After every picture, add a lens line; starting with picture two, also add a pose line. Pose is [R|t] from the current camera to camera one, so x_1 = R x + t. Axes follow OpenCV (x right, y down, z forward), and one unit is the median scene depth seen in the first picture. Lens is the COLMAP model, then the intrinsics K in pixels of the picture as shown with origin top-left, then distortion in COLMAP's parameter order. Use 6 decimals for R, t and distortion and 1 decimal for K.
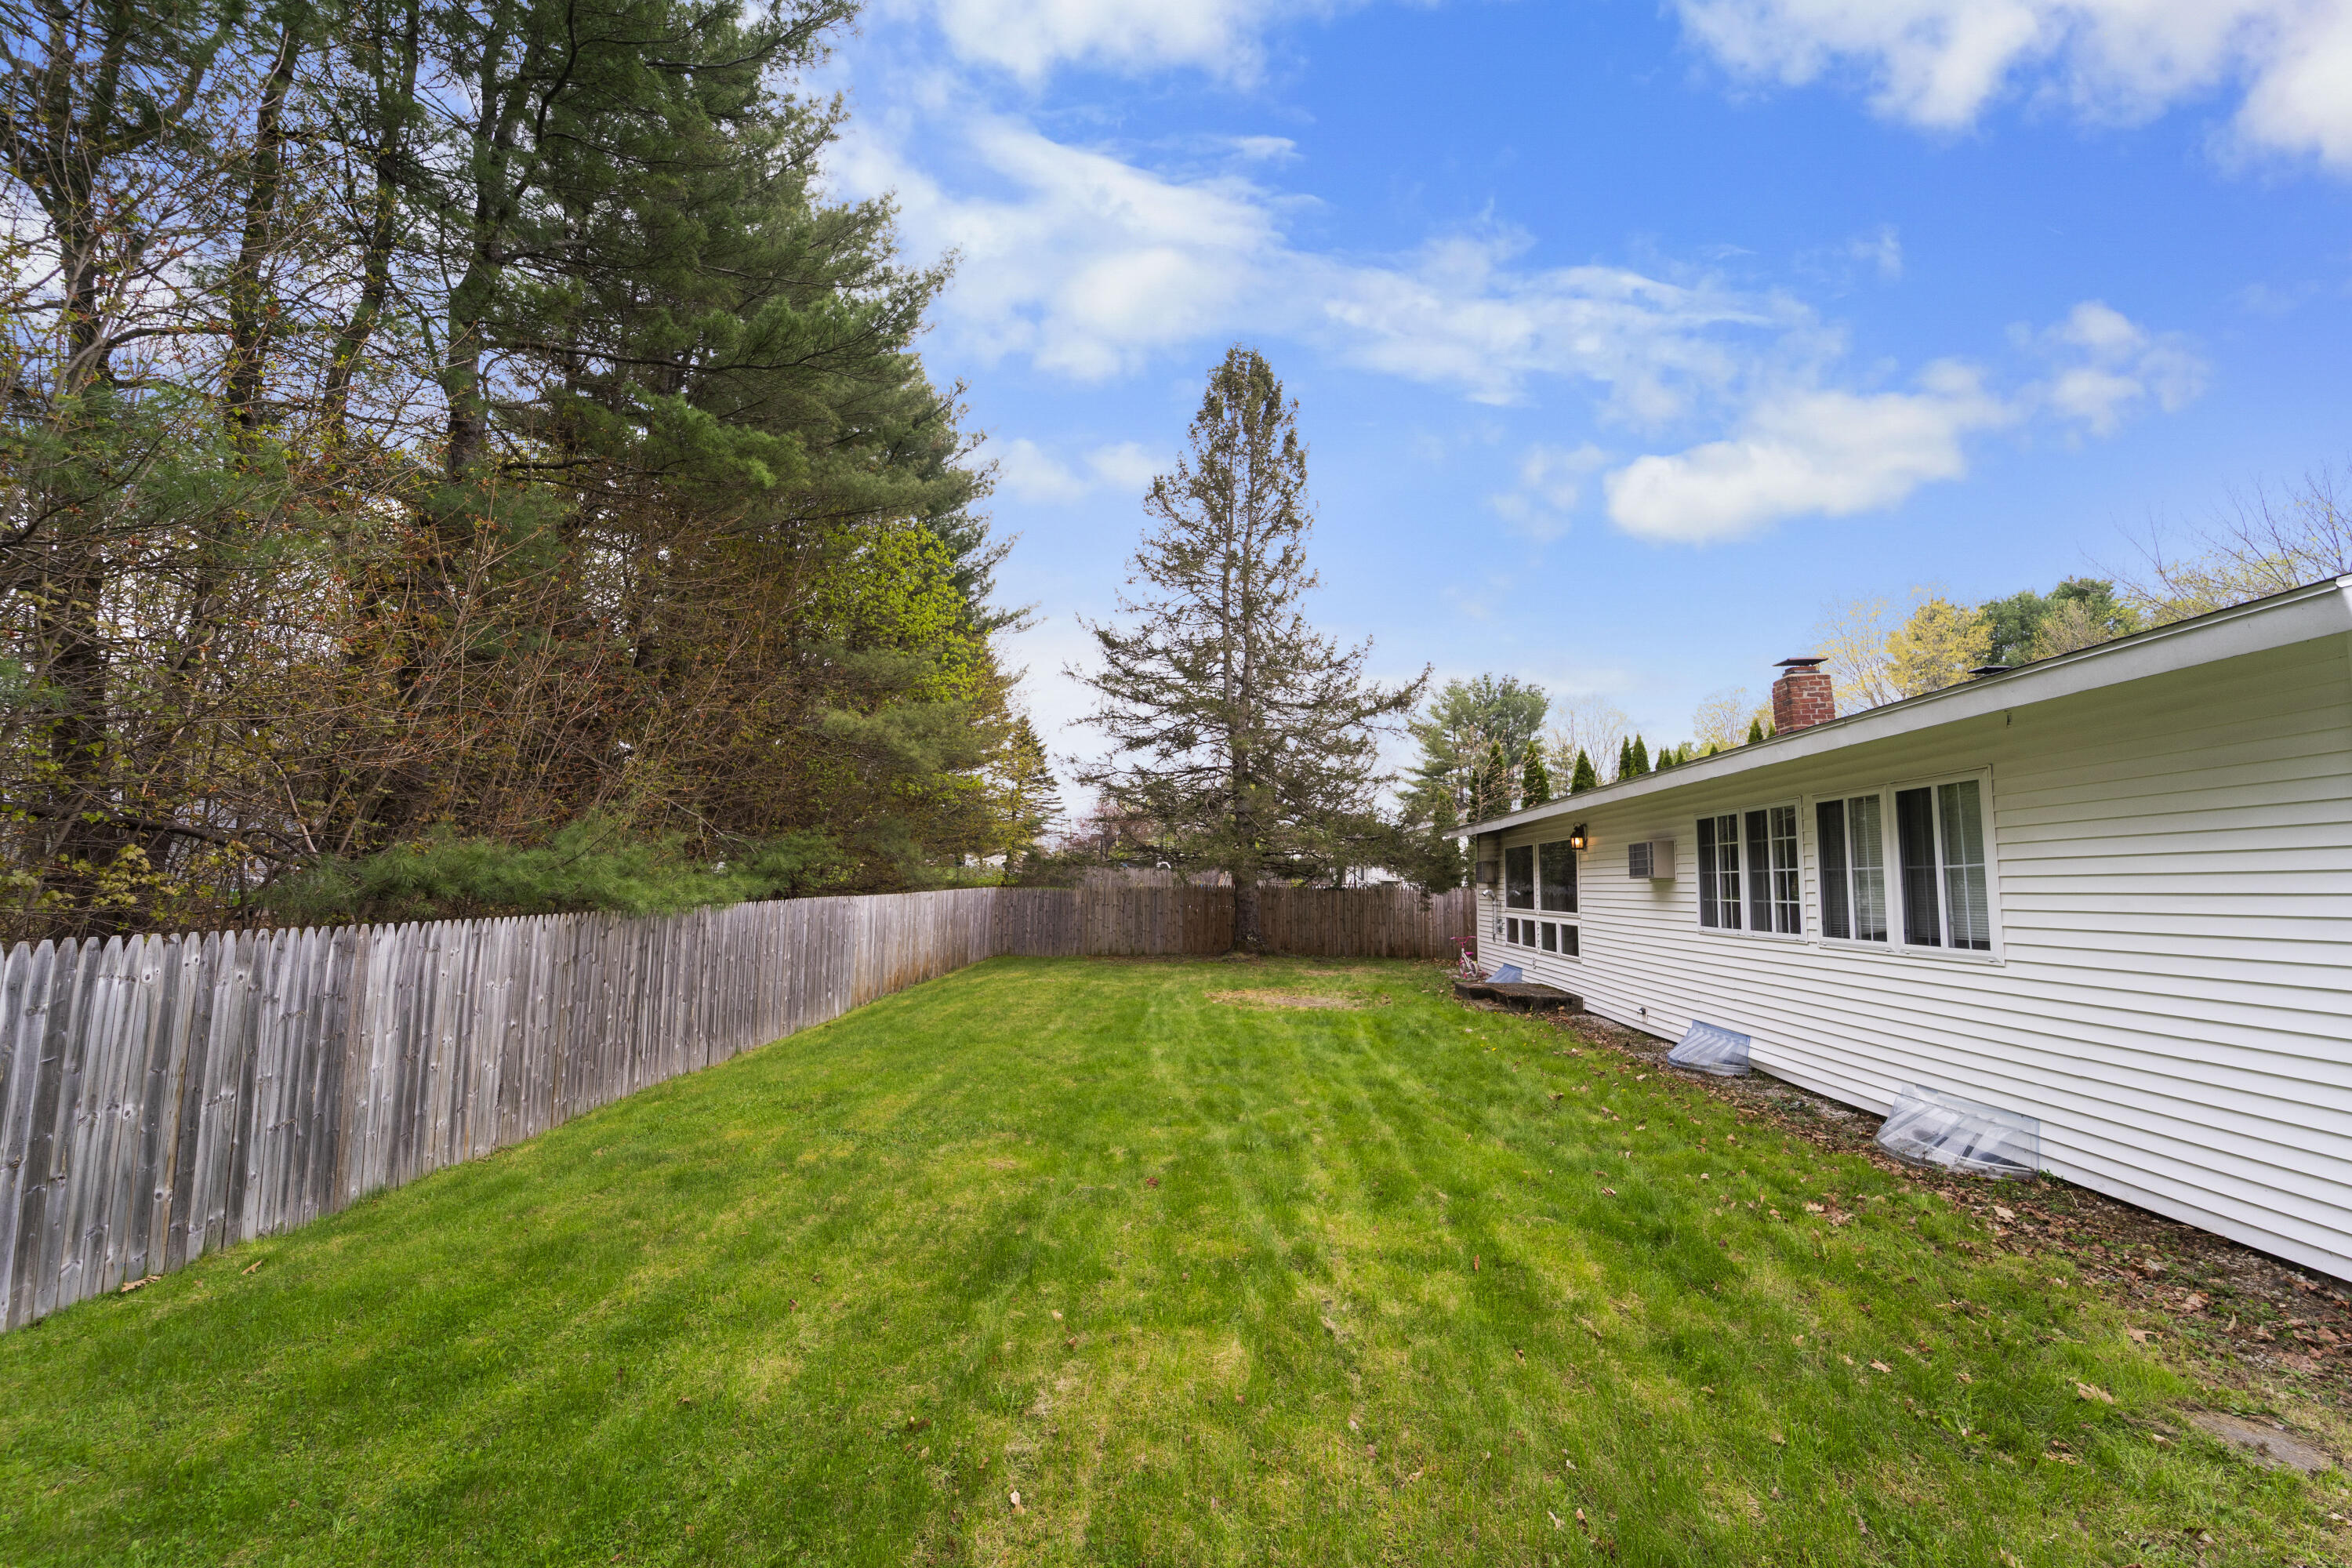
lens RADIAL K [[946.5, 0, 1158.1], [0, 946.5, 785.0], [0, 0, 1]] dist [0.003652, -0.002366]
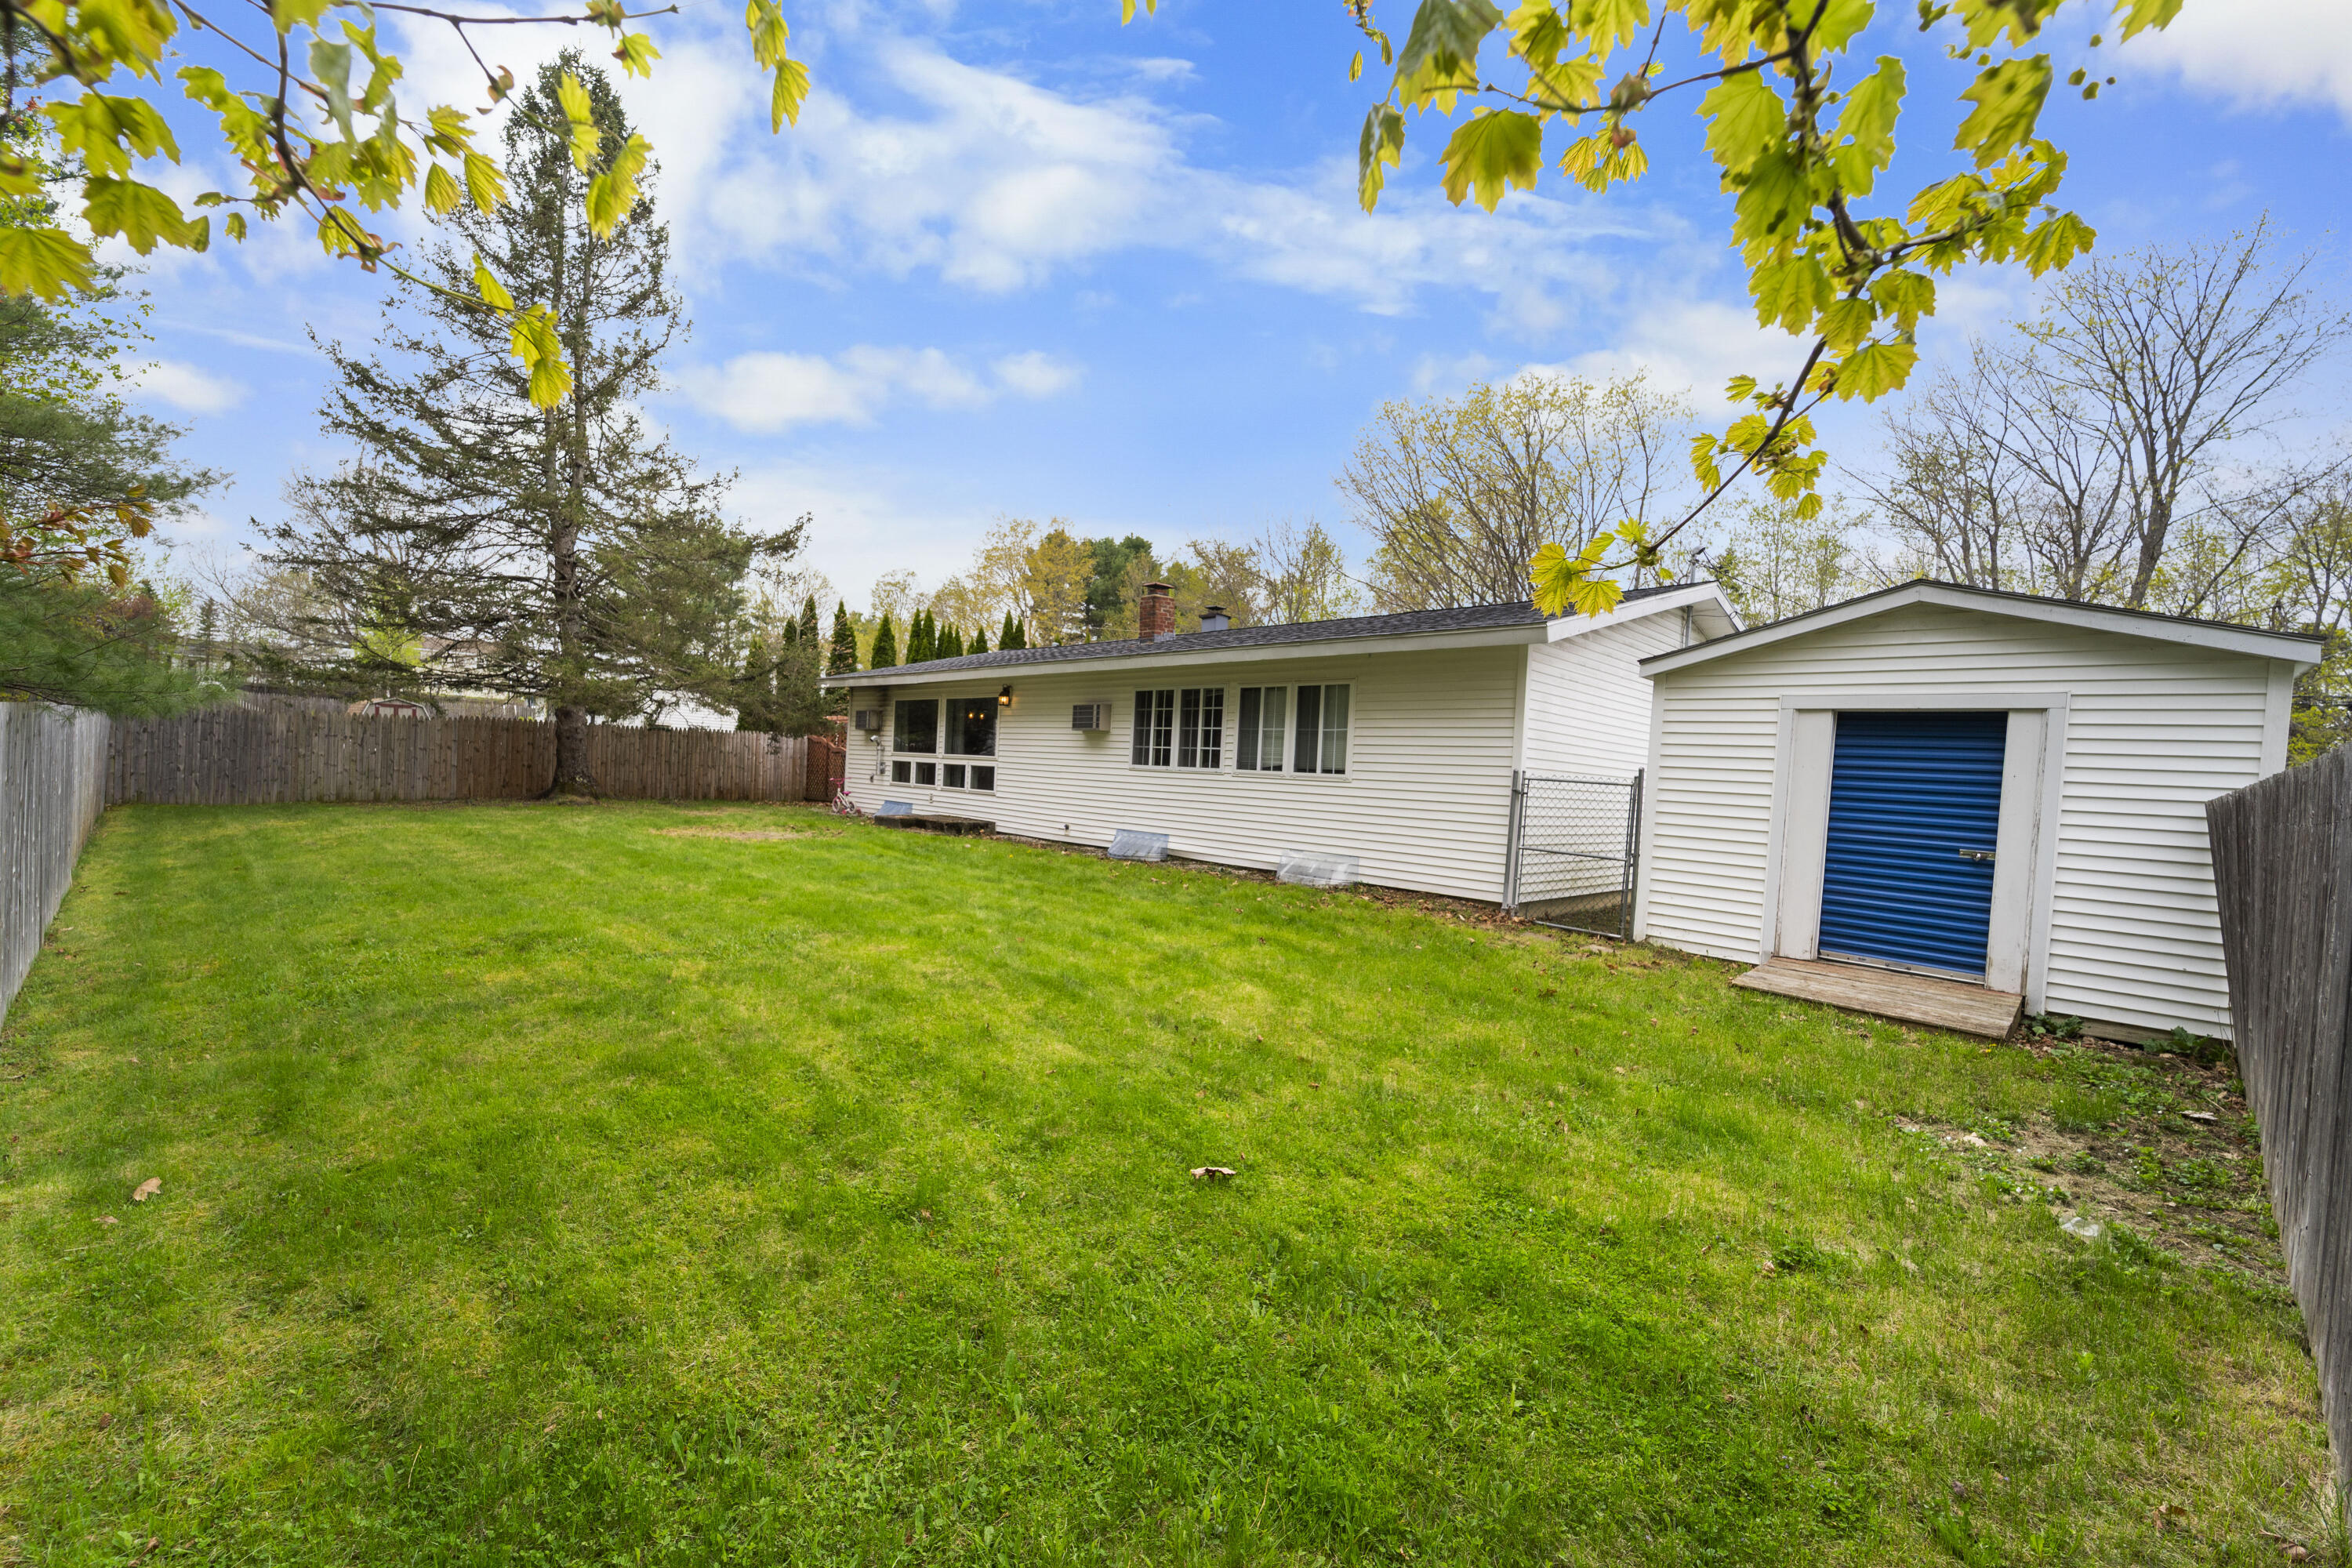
lens RADIAL K [[946.5, 0, 1167.4], [0, 946.5, 788.9], [0, 0, 1]] dist [0.003652, -0.002366]
pose [[0.651297, 0.000738, 0.758823, -0.495340], [-0.119132, 0.987698, 0.101291, 0.033223], [-0.749413, -0.156371, 0.643373, 0.024241]]
